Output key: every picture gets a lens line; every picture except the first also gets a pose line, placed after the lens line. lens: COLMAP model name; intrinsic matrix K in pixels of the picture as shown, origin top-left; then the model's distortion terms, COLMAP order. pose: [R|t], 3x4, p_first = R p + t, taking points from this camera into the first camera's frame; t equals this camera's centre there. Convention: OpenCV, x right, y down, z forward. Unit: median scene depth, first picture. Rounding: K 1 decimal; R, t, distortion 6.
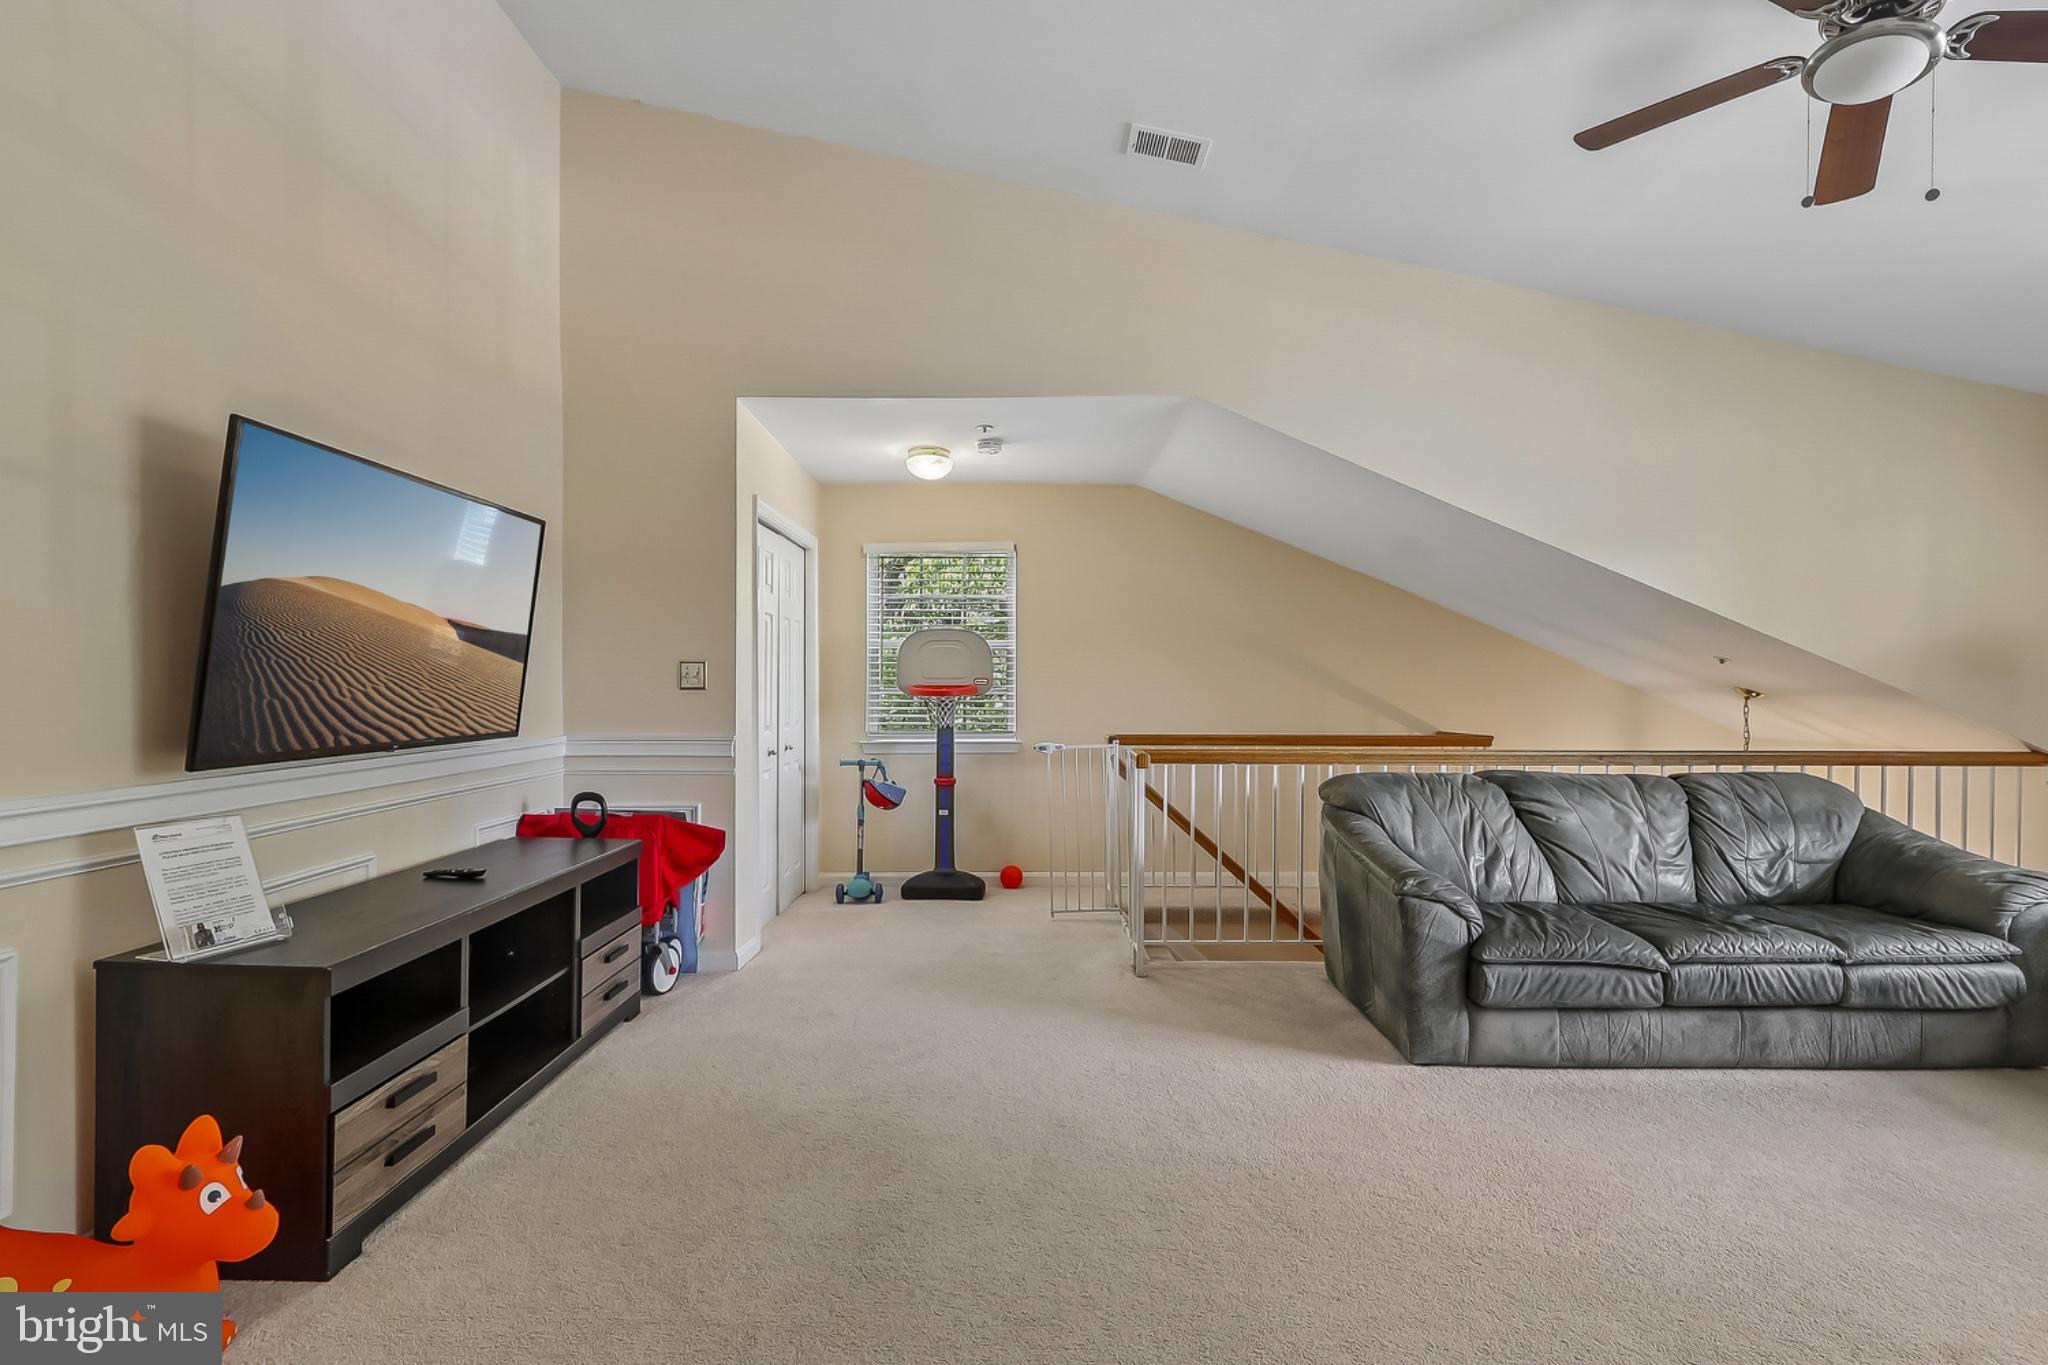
lens RADIAL K [[940.3, 0, 1020.5], [0, 940.3, 696.0], [0, 0, 1]] dist [0.002576, -0.002958]
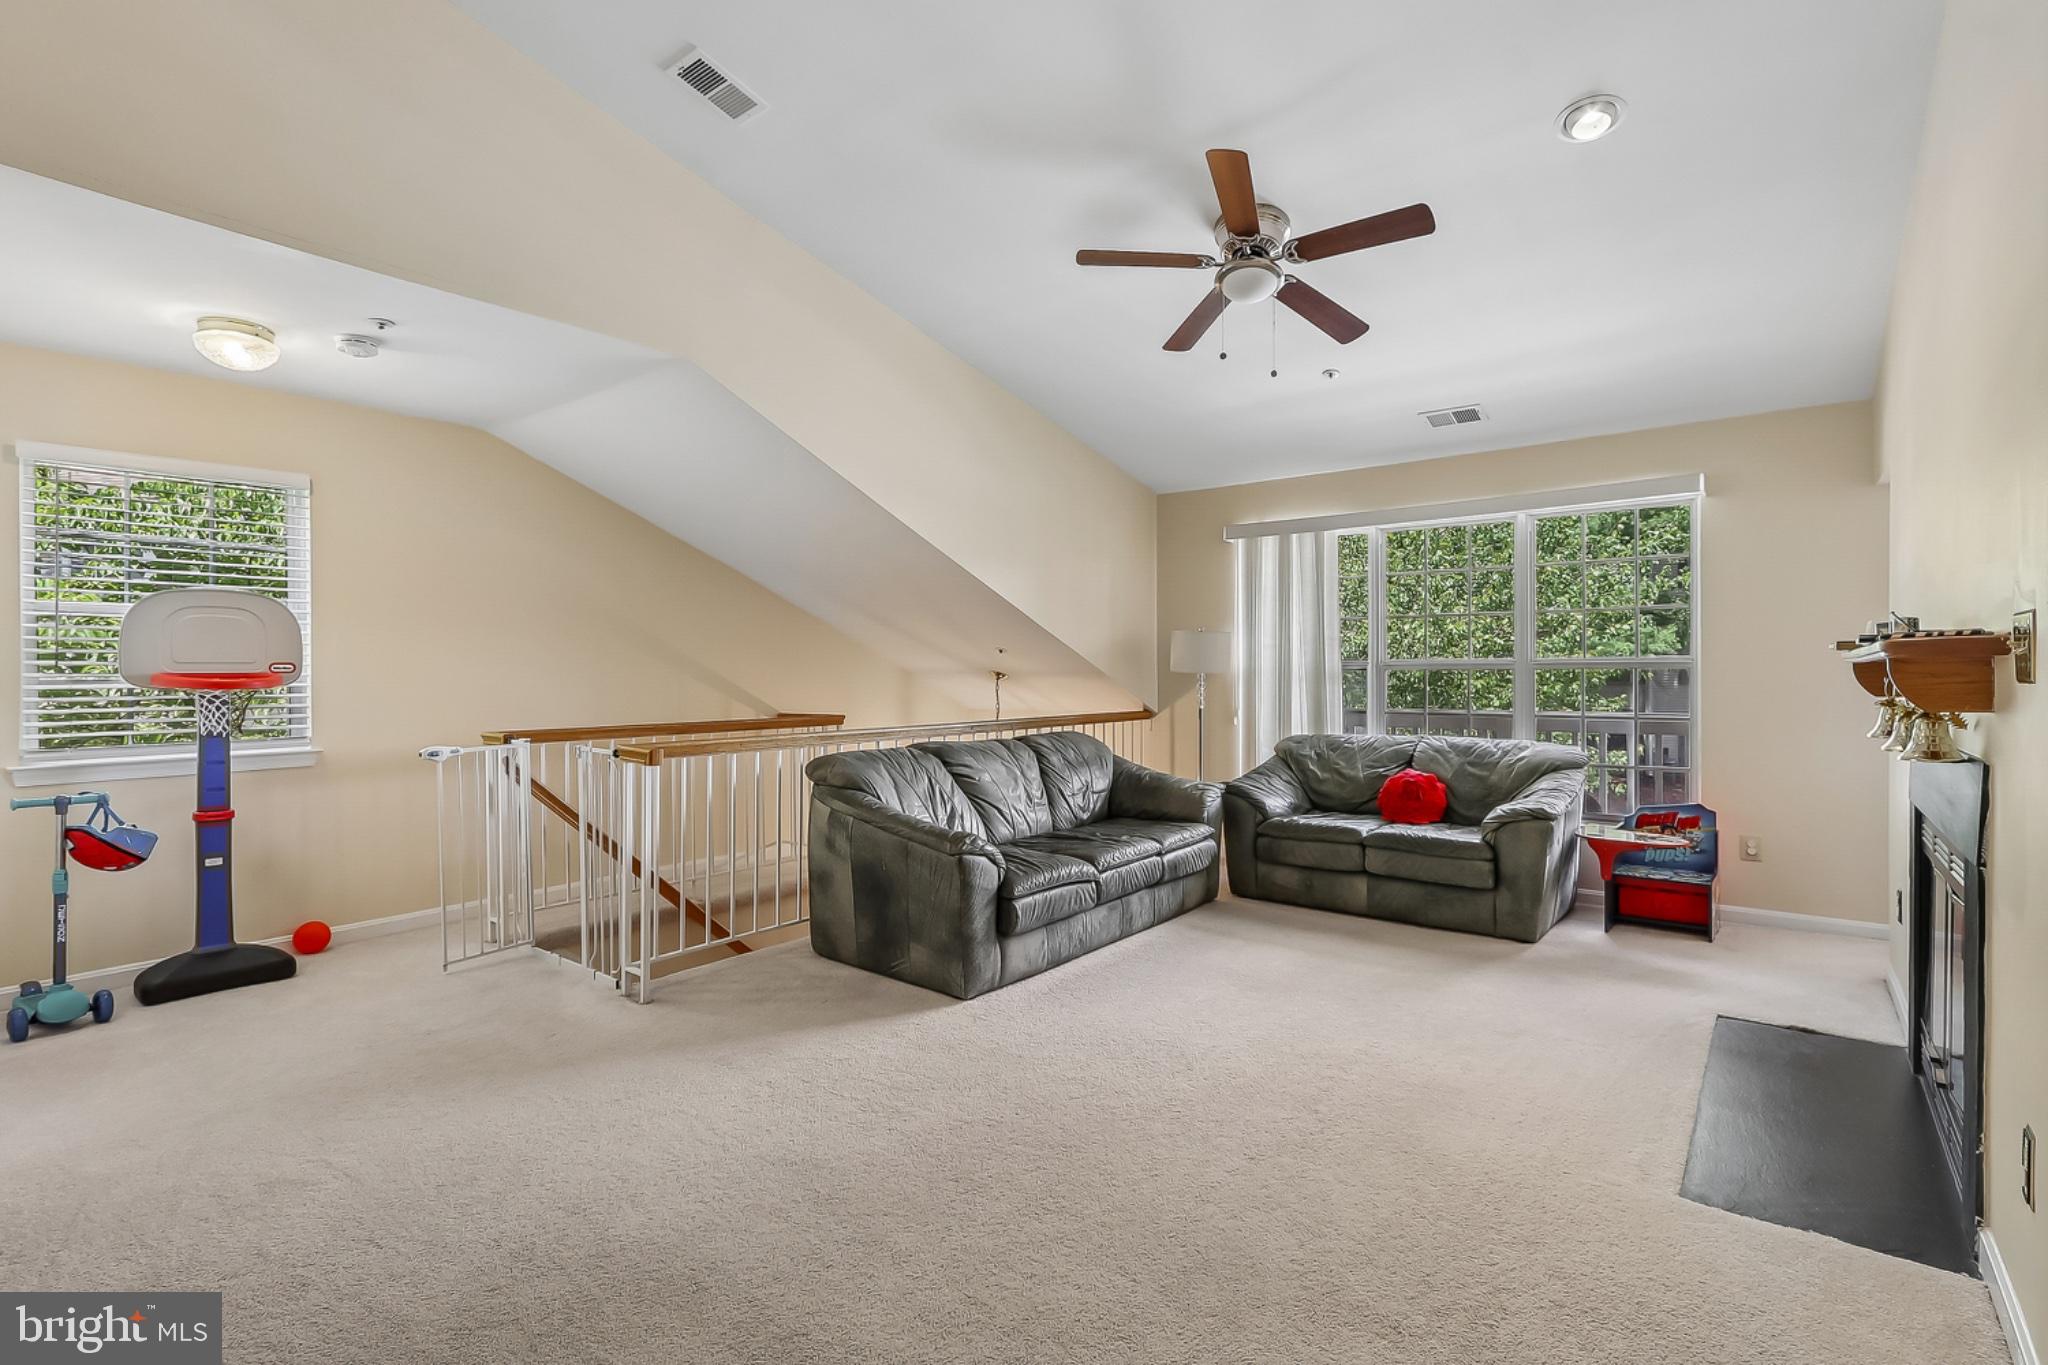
lens RADIAL K [[940.3, 0, 1001.6], [0, 940.3, 671.8], [0, 0, 1]] dist [0.002576, -0.002958]
pose [[0.631321, -0.004450, 0.775509, -0.394149], [0.013690, 0.999892, -0.005407, -0.001928], [-0.775401, 0.014030, 0.631314, 0.211690]]
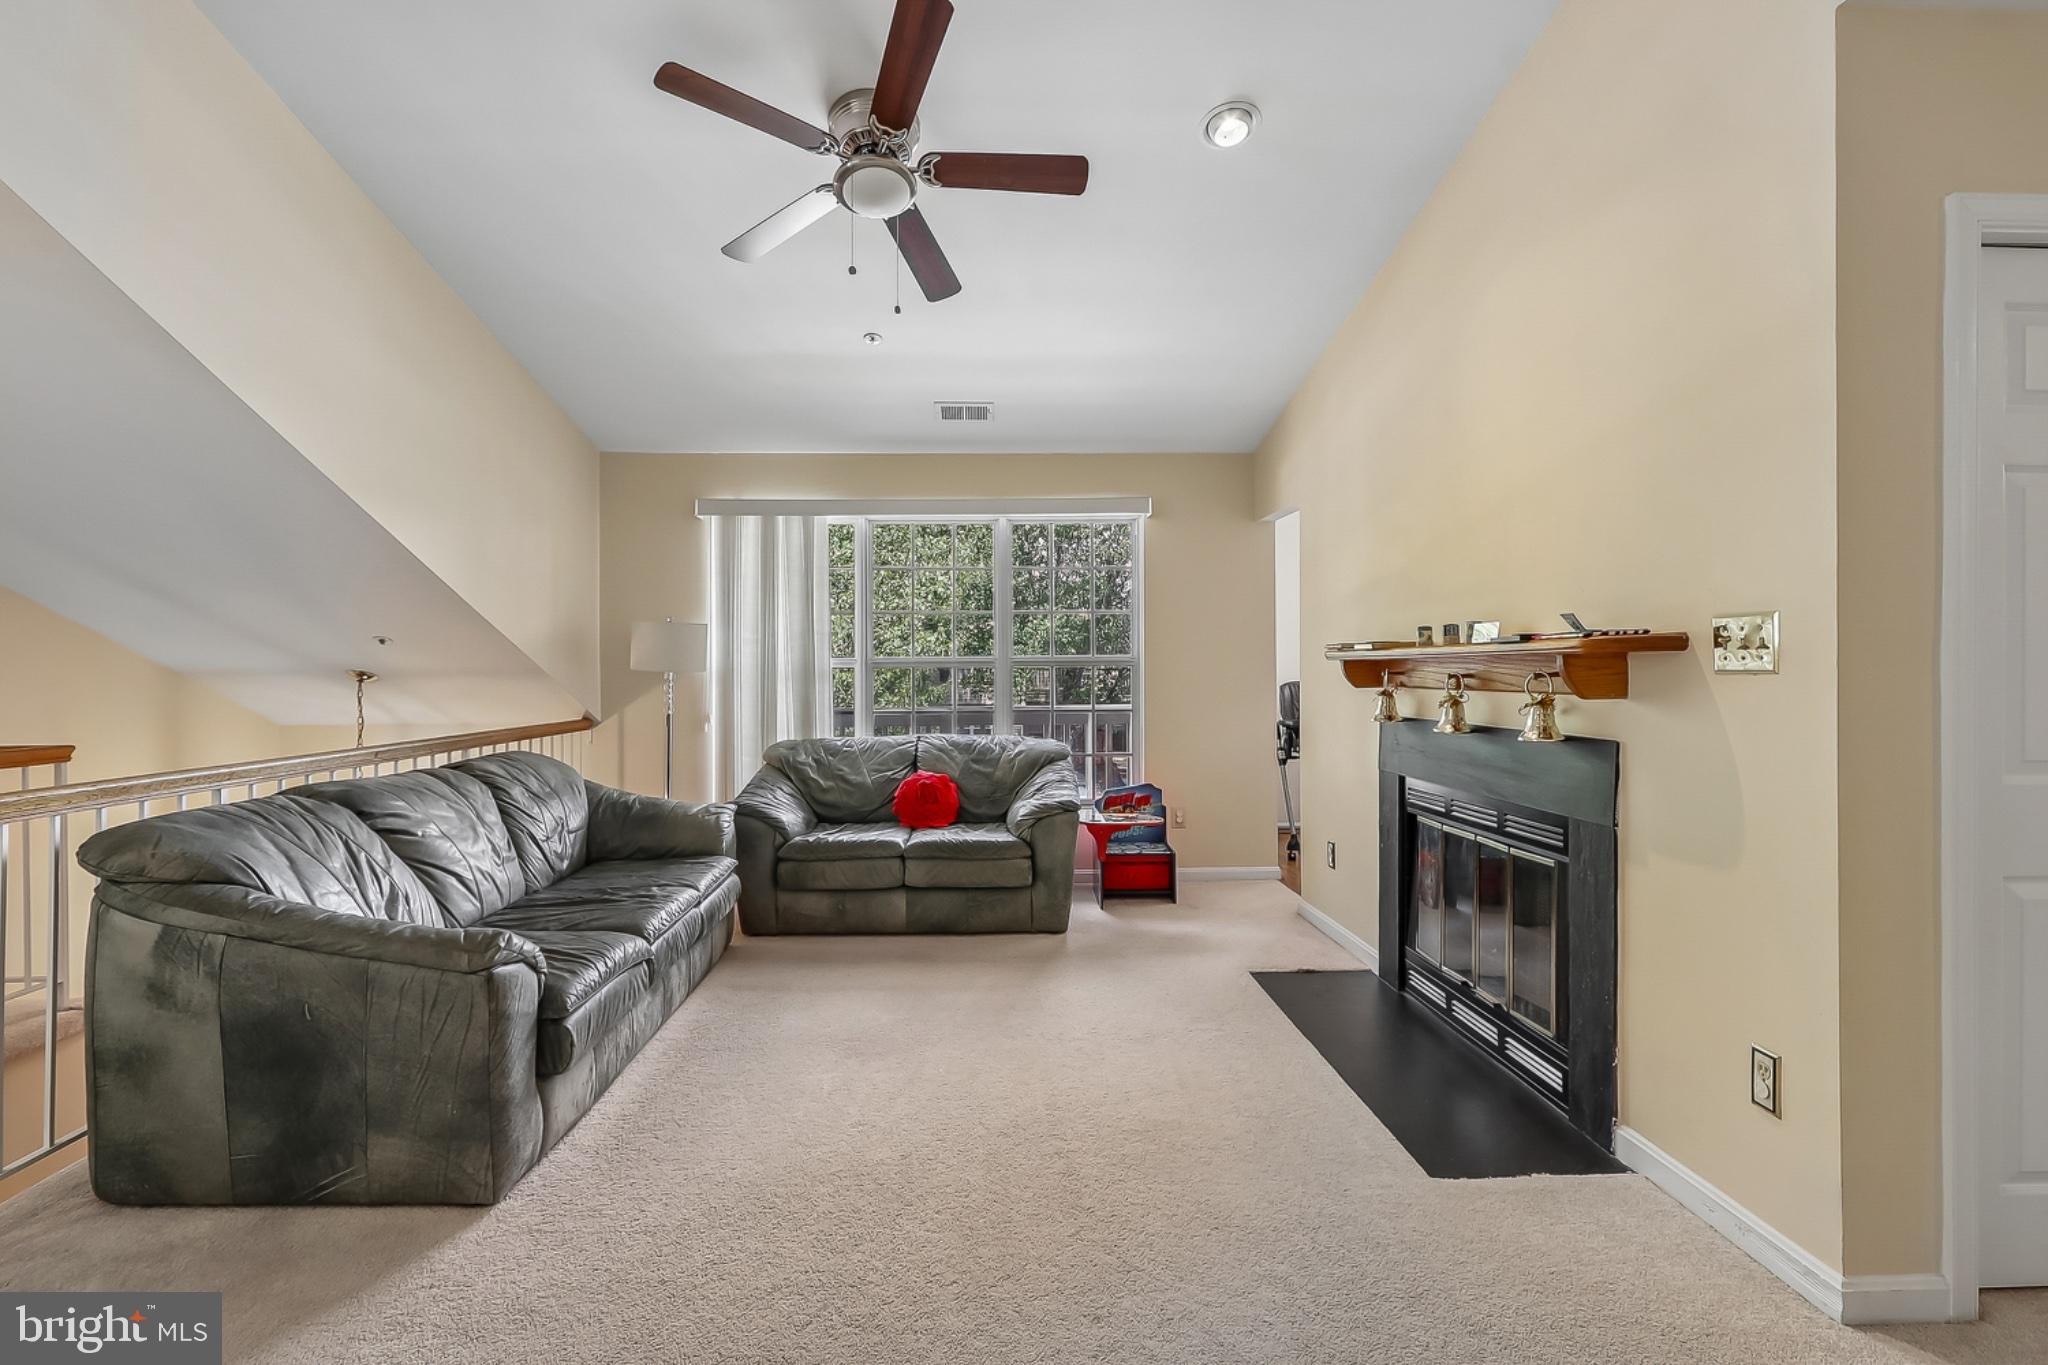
lens RADIAL K [[940.3, 0, 1006.0], [0, 940.3, 668.3], [0, 0, 1]] dist [0.002576, -0.002958]
pose [[-0.027750, -0.001828, 0.999613, -0.263267], [0.016539, 0.999861, 0.002288, -0.003619], [-0.999478, 0.016596, -0.027716, 0.562644]]
